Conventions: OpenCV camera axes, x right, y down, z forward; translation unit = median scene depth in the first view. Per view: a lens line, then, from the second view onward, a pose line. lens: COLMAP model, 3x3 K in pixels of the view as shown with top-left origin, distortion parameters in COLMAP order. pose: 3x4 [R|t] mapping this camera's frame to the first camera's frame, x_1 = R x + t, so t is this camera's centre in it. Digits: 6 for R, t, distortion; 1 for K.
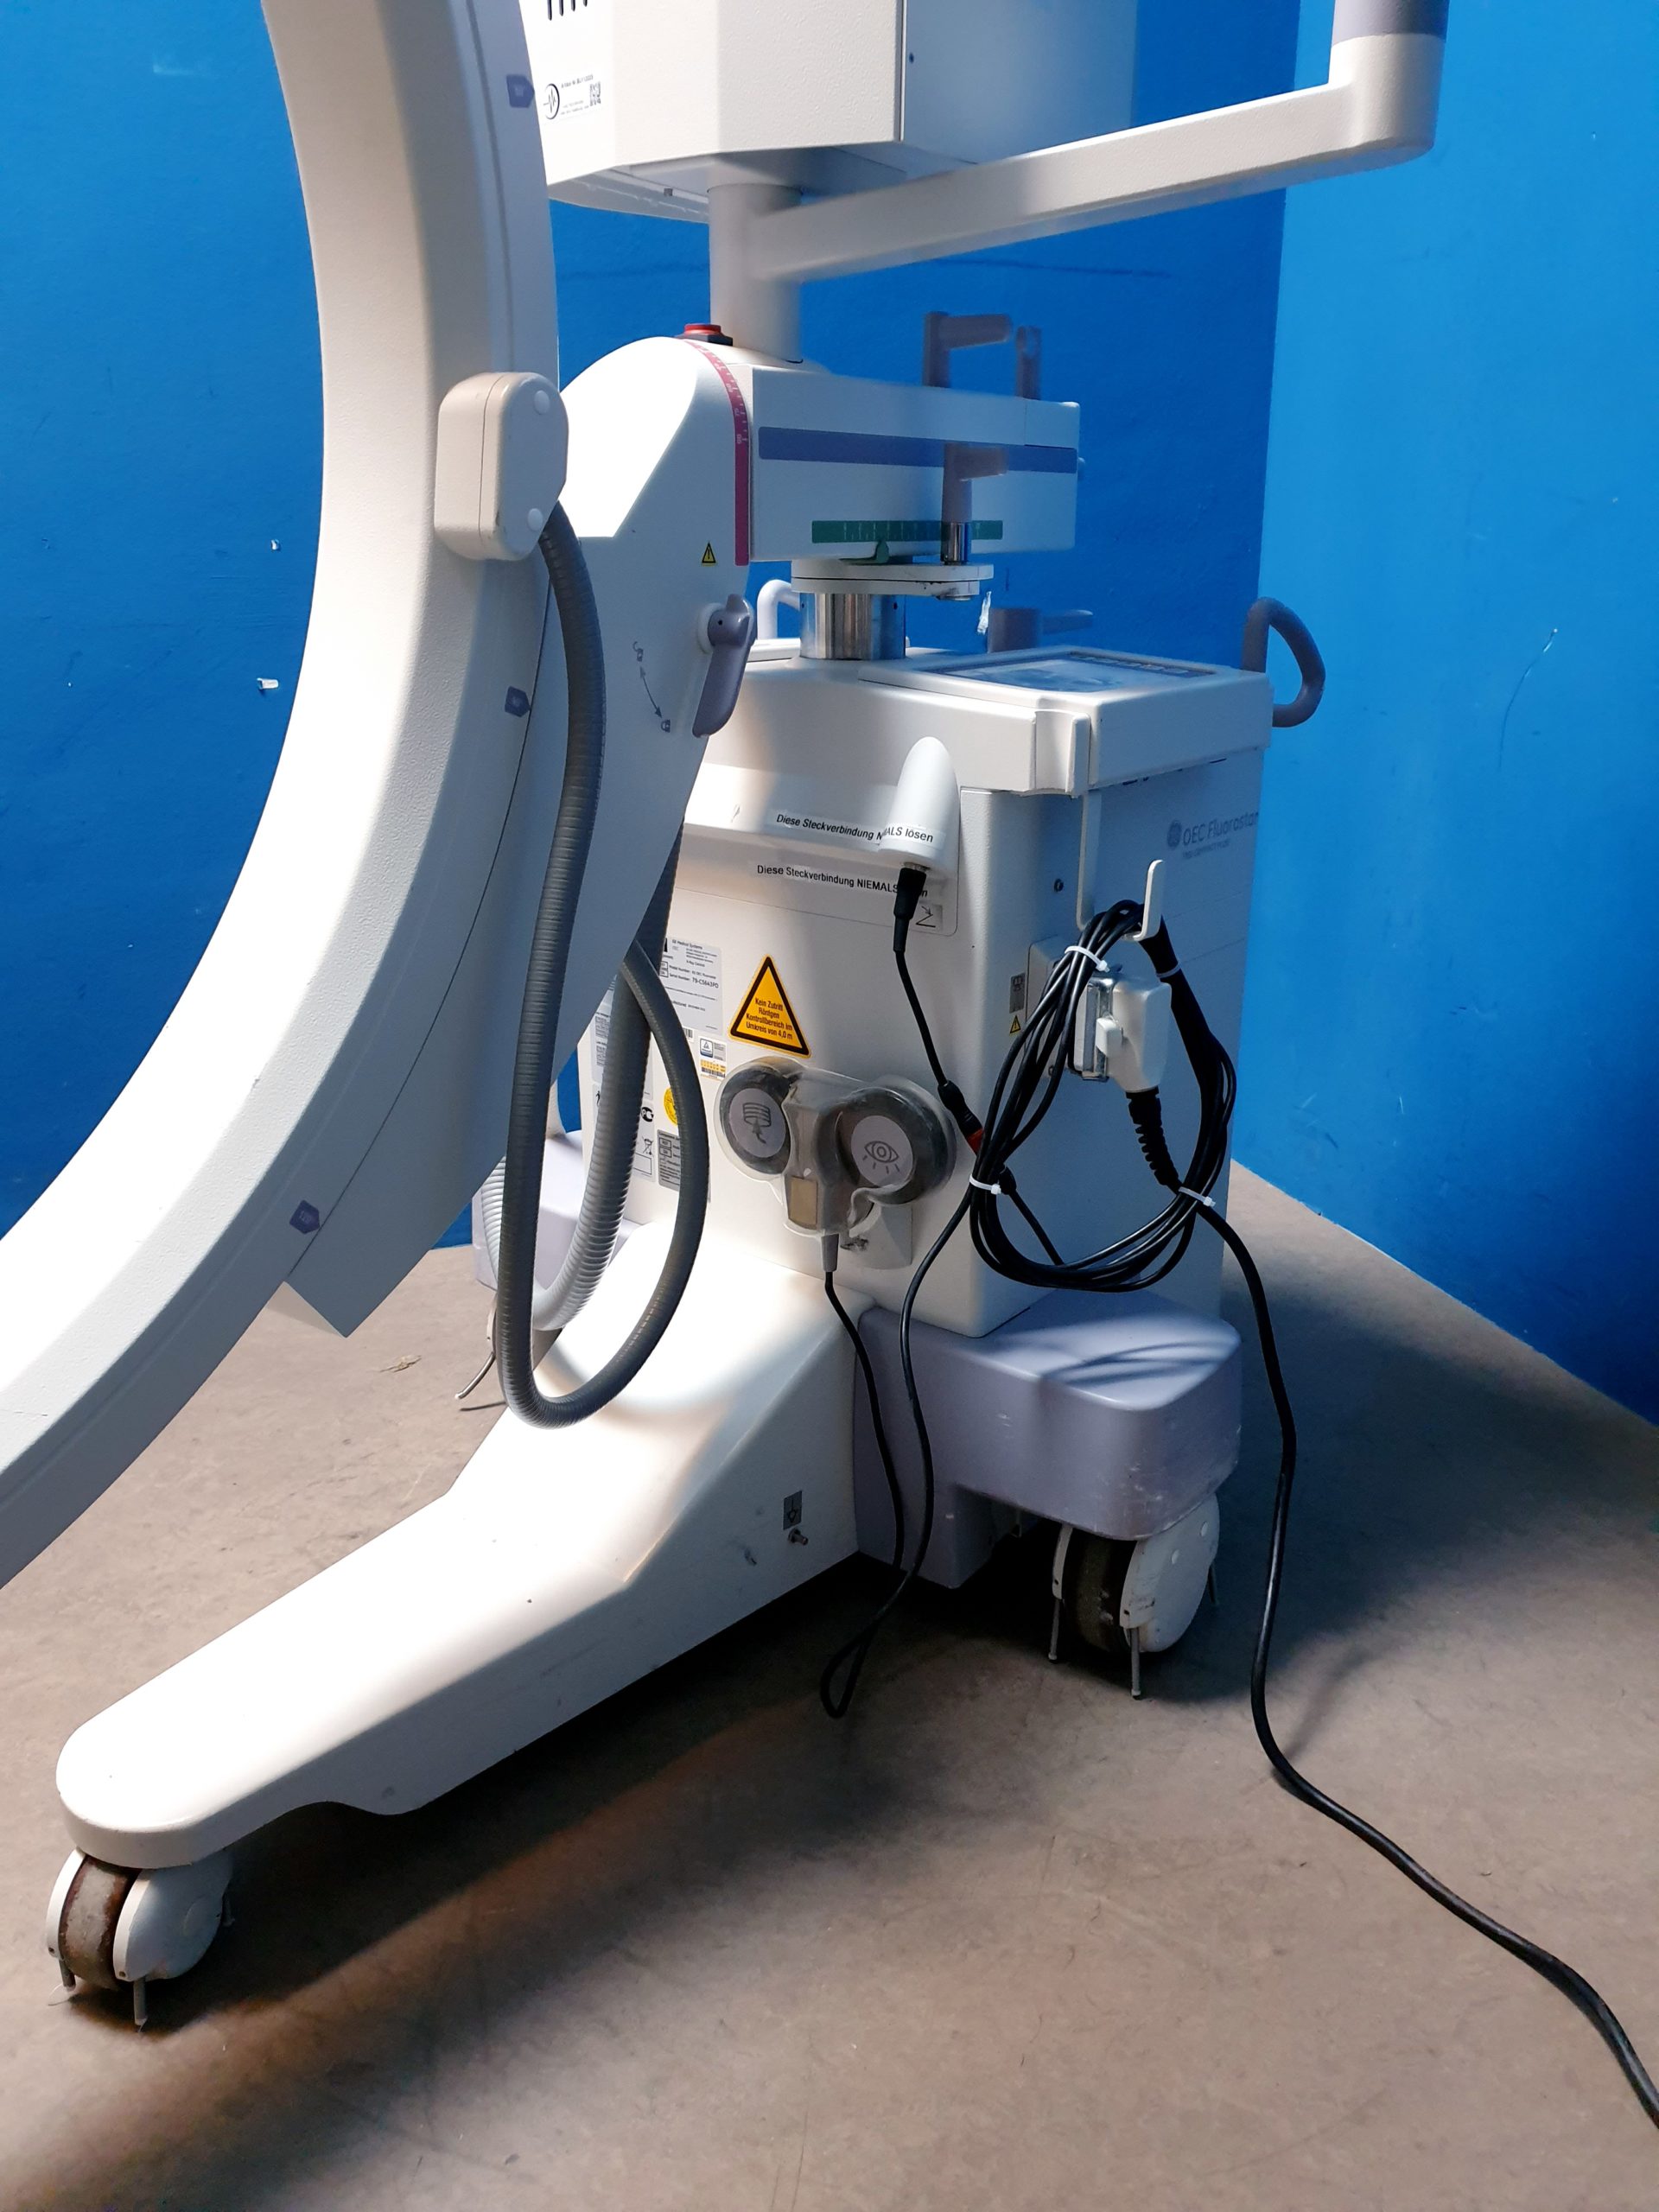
lens RADIAL K [[1724.3, 0, 839.7], [0, 1724.3, 1119.1], [0, 0, 1]] dist [0.036534, -0.037890]
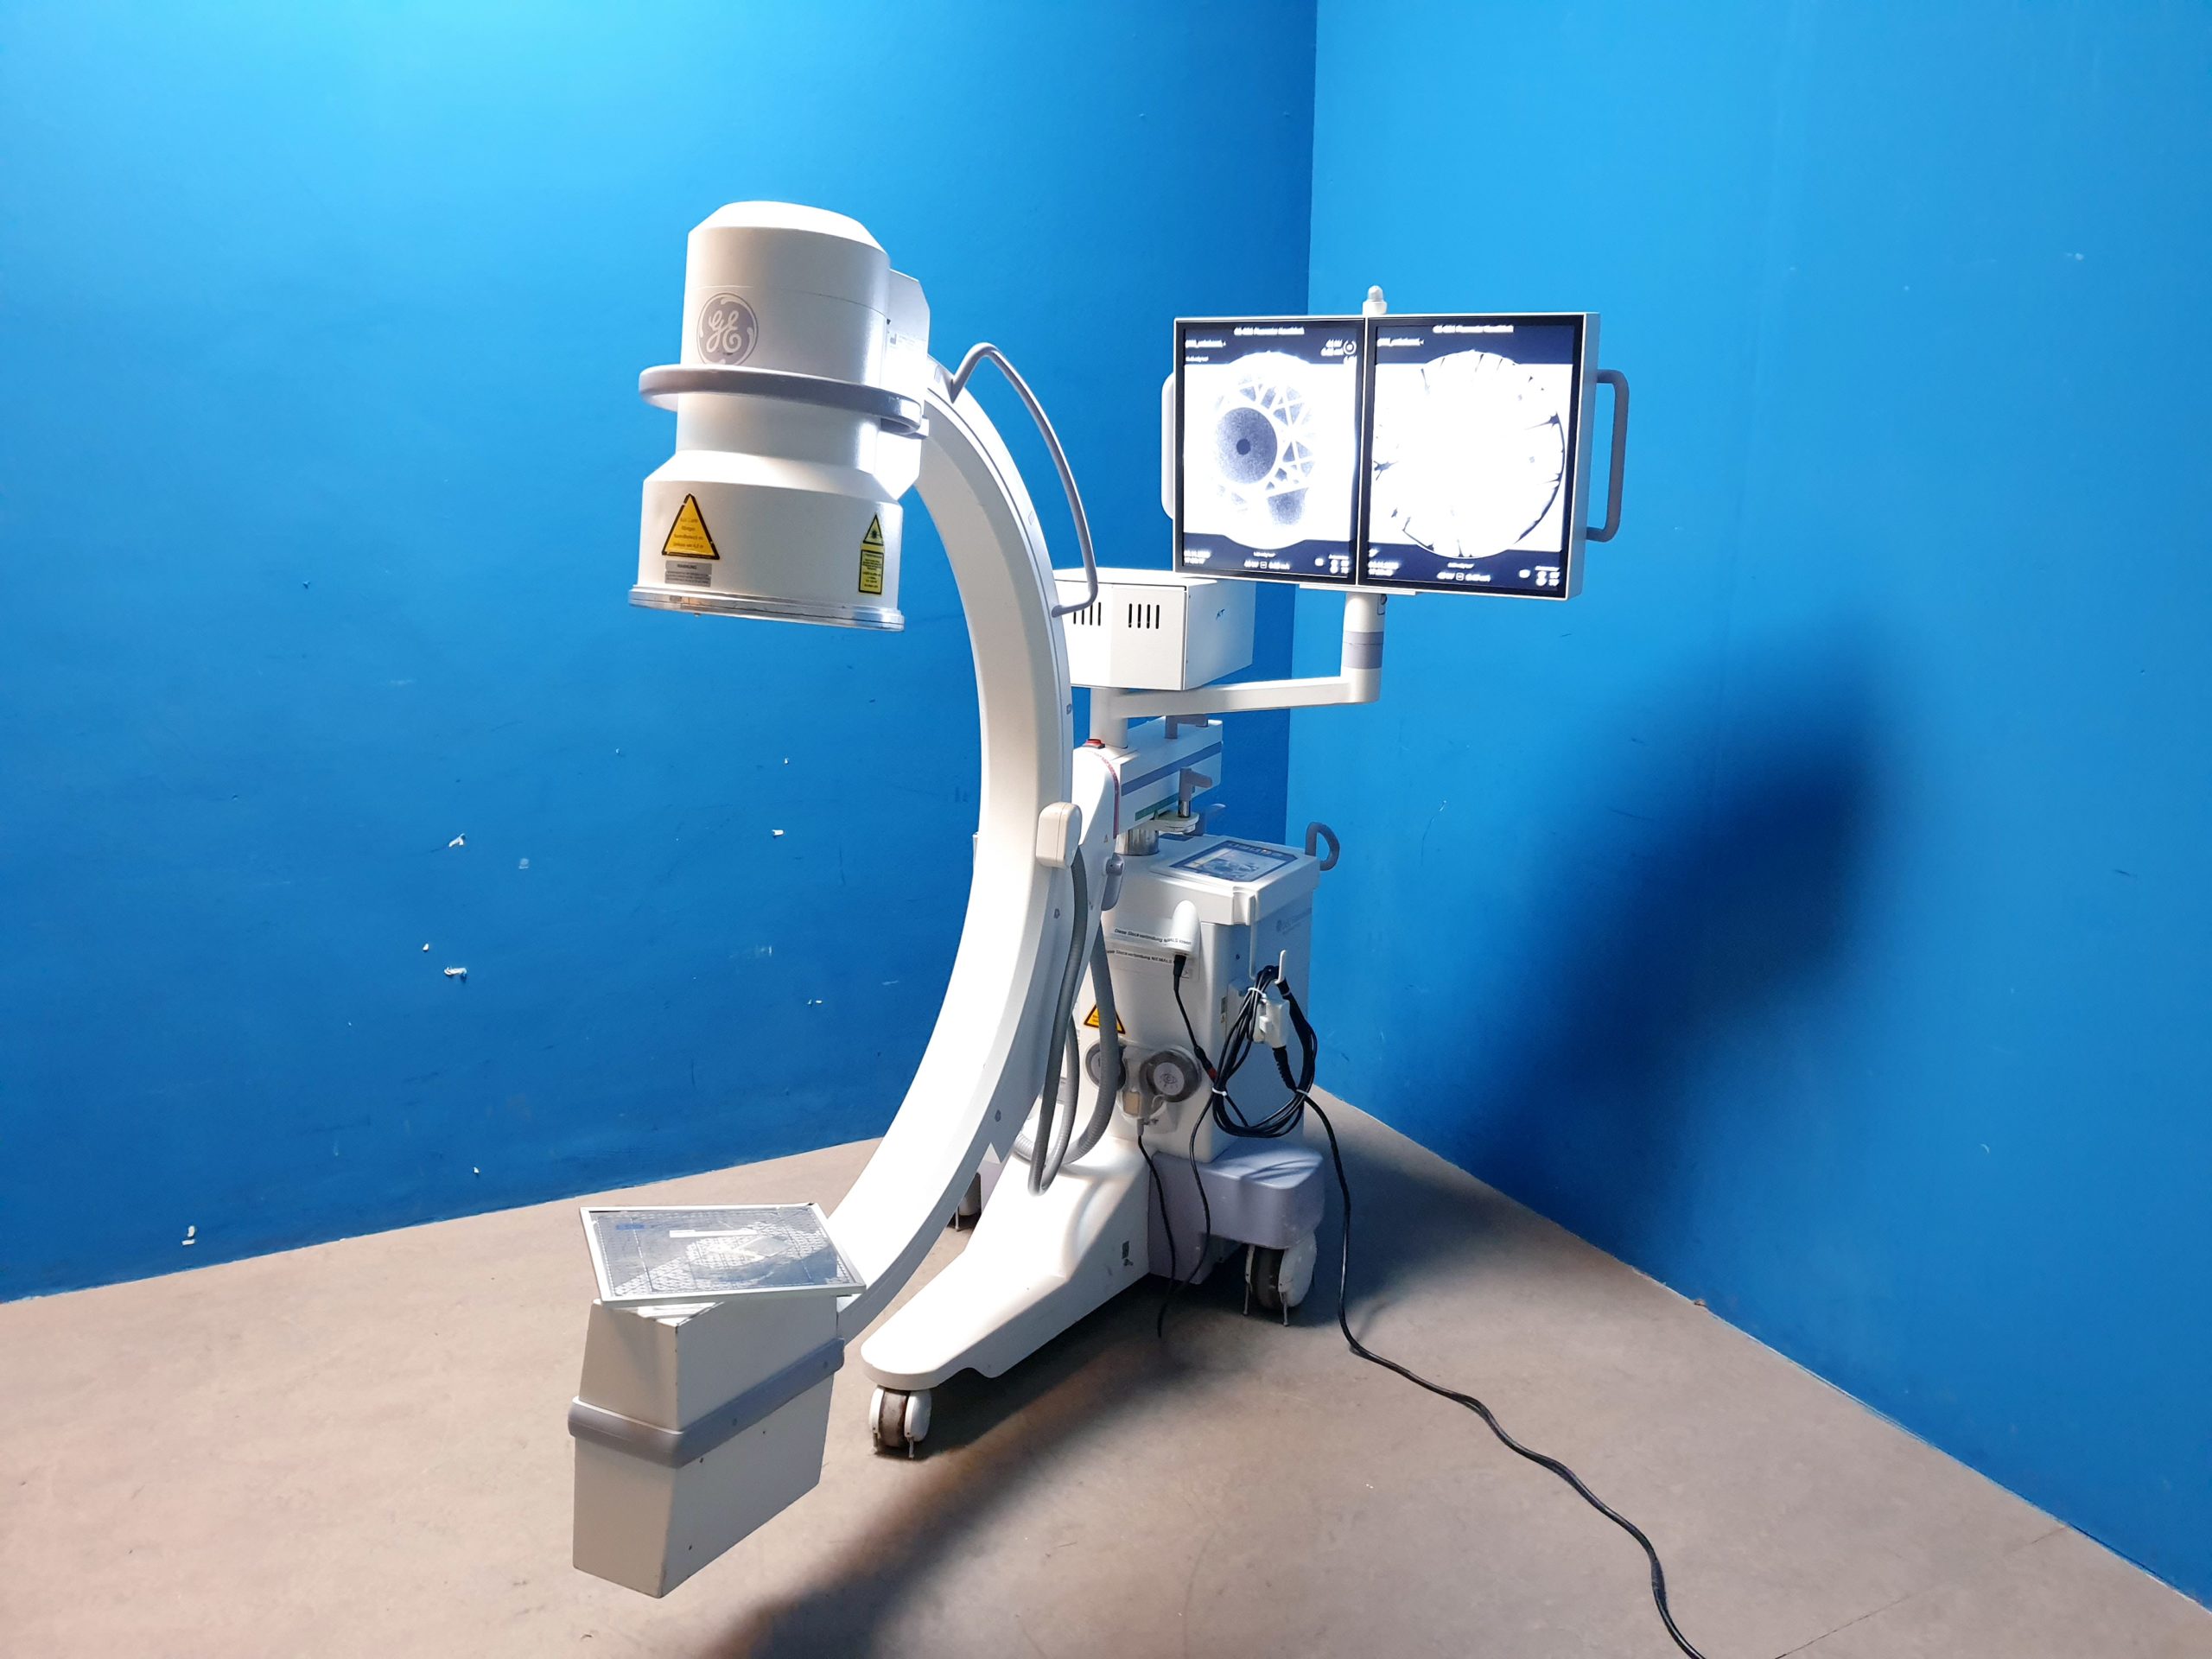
lens RADIAL K [[1724.3, 0, 1106.7], [0, 1724.3, 820.7], [0, 0, 1]] dist [0.036534, -0.037890]
pose [[0.985915, -0.019066, 0.166155, -0.428795], [0.038592, 0.992605, -0.115095, -0.060265], [-0.162732, 0.119886, 0.979360, -1.253782]]
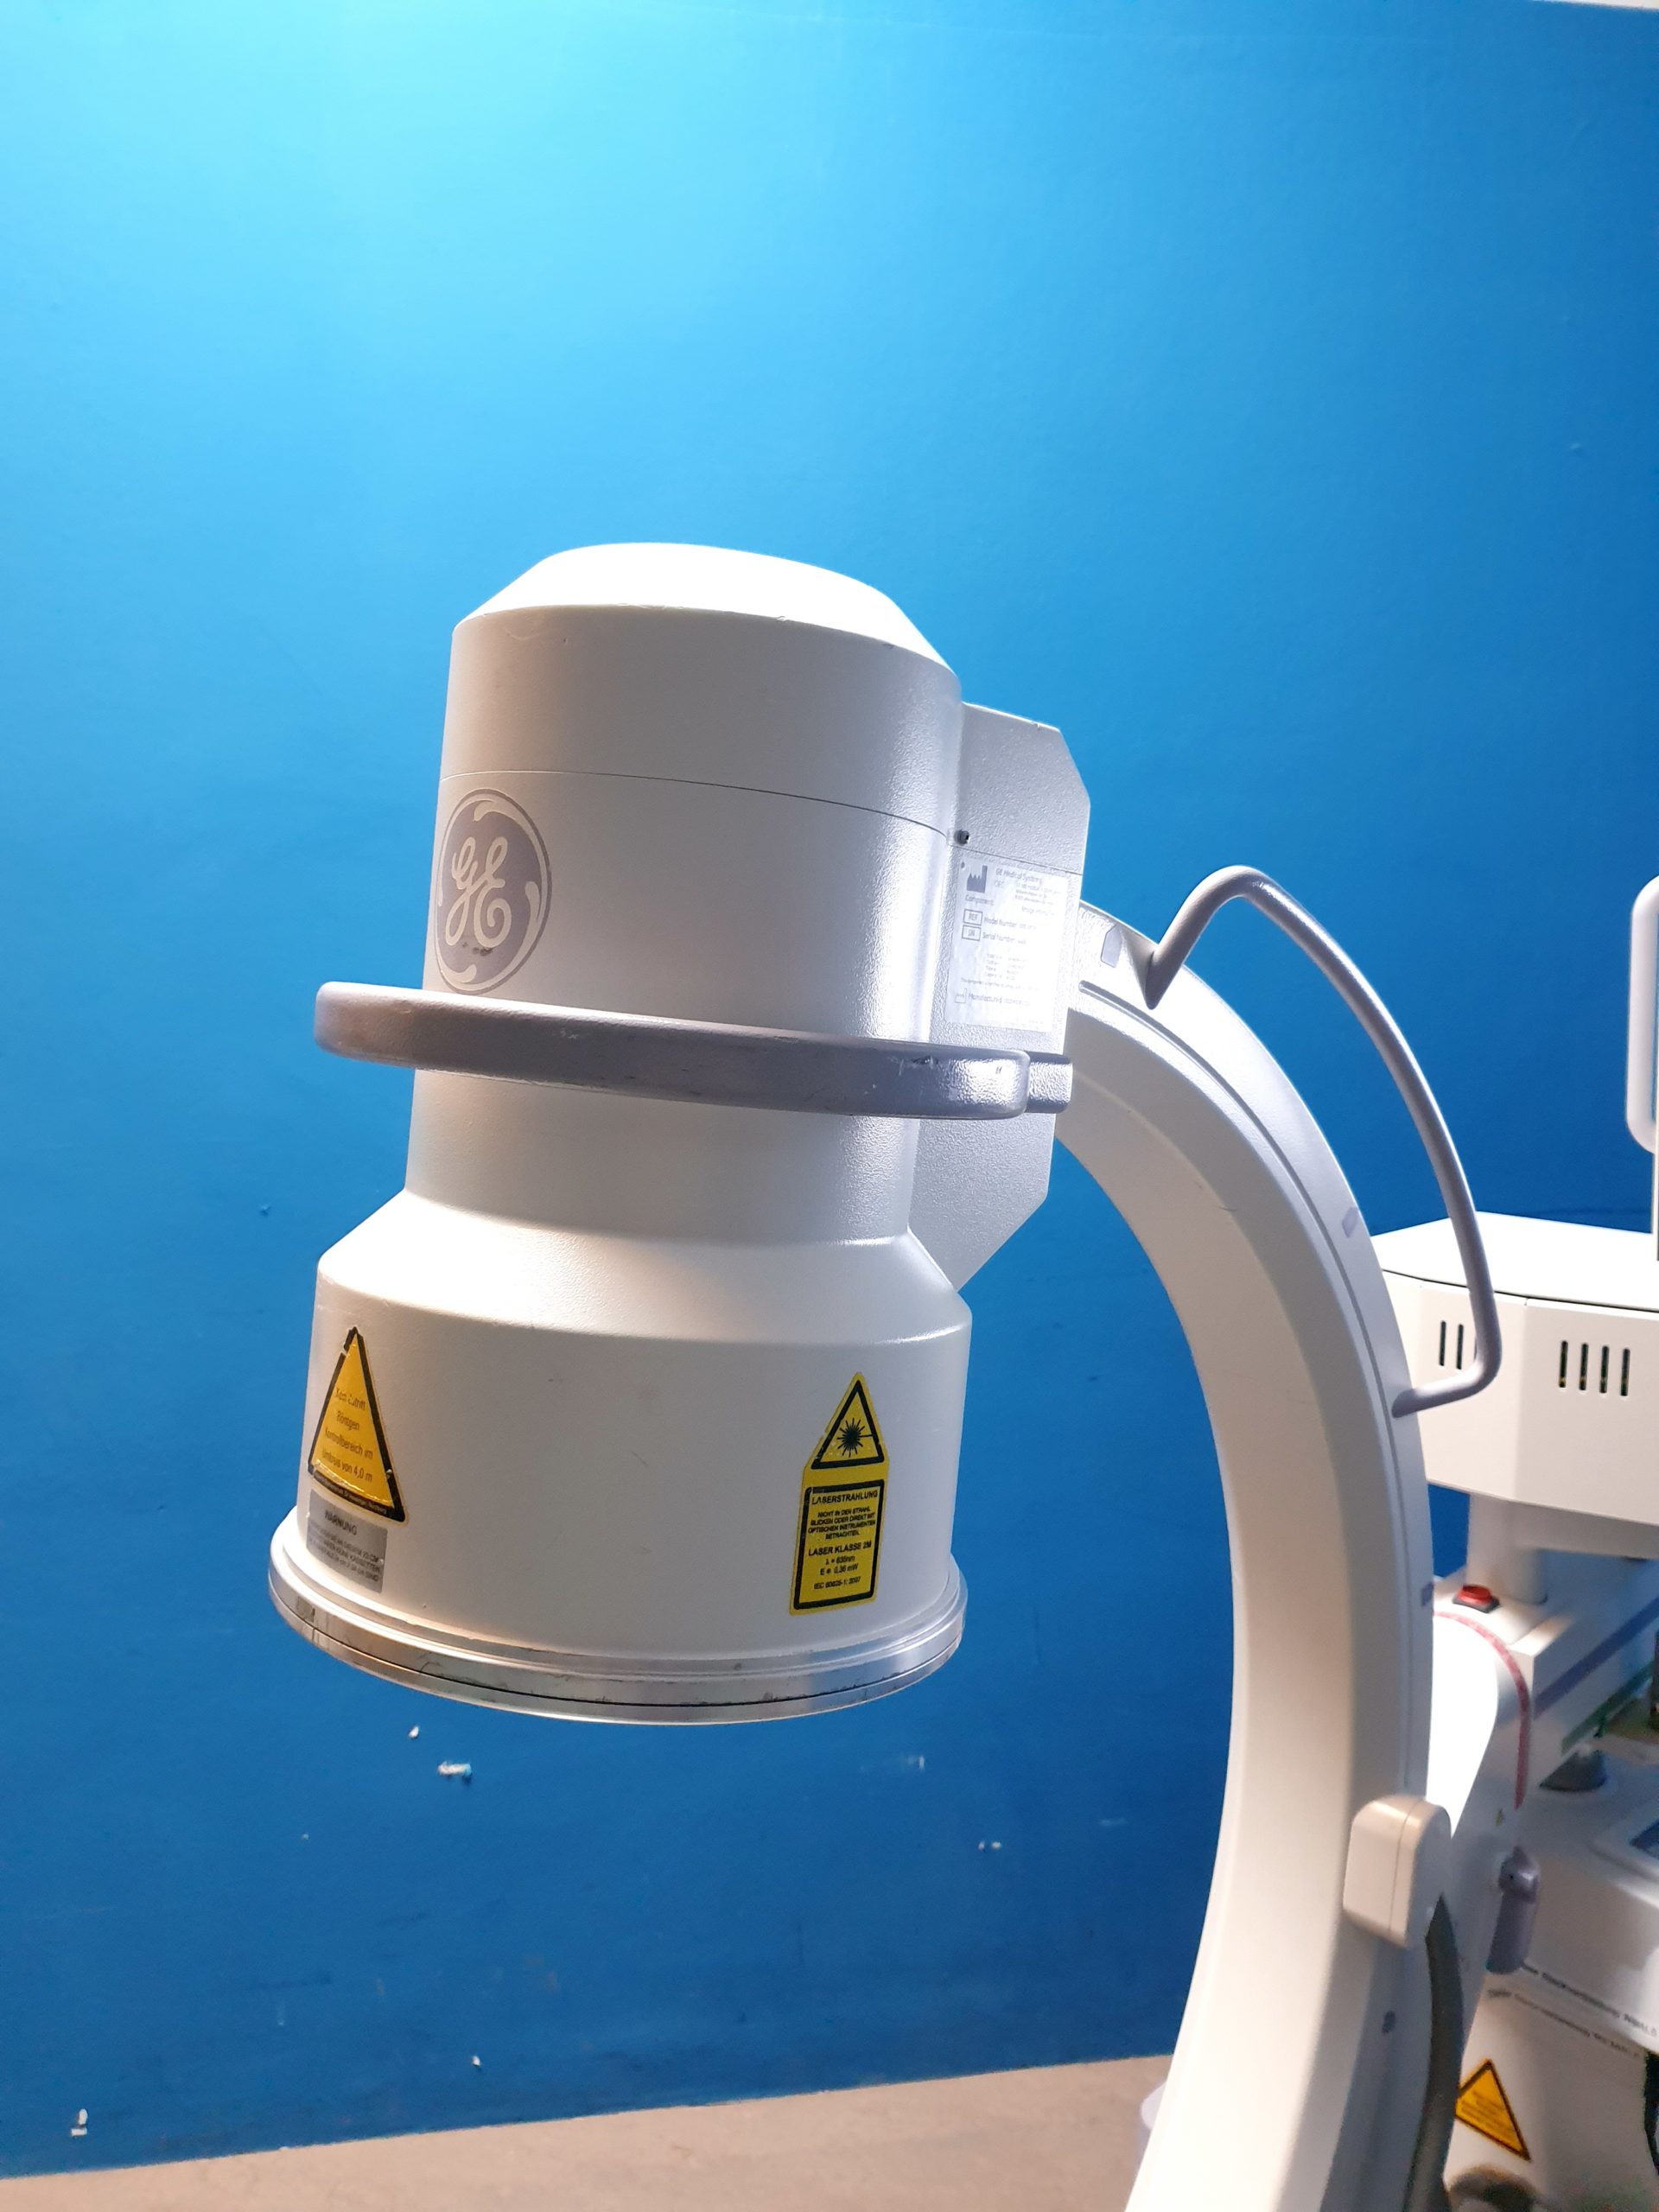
lens RADIAL K [[1724.3, 0, 828.2], [0, 1724.3, 1108.0], [0, 0, 1]] dist [0.036534, -0.037890]
pose [[0.983057, 0.017260, -0.182487, -0.287973], [-0.055130, 0.977303, -0.204549, -0.475444], [0.174815, 0.211144, 0.961695, -0.317985]]
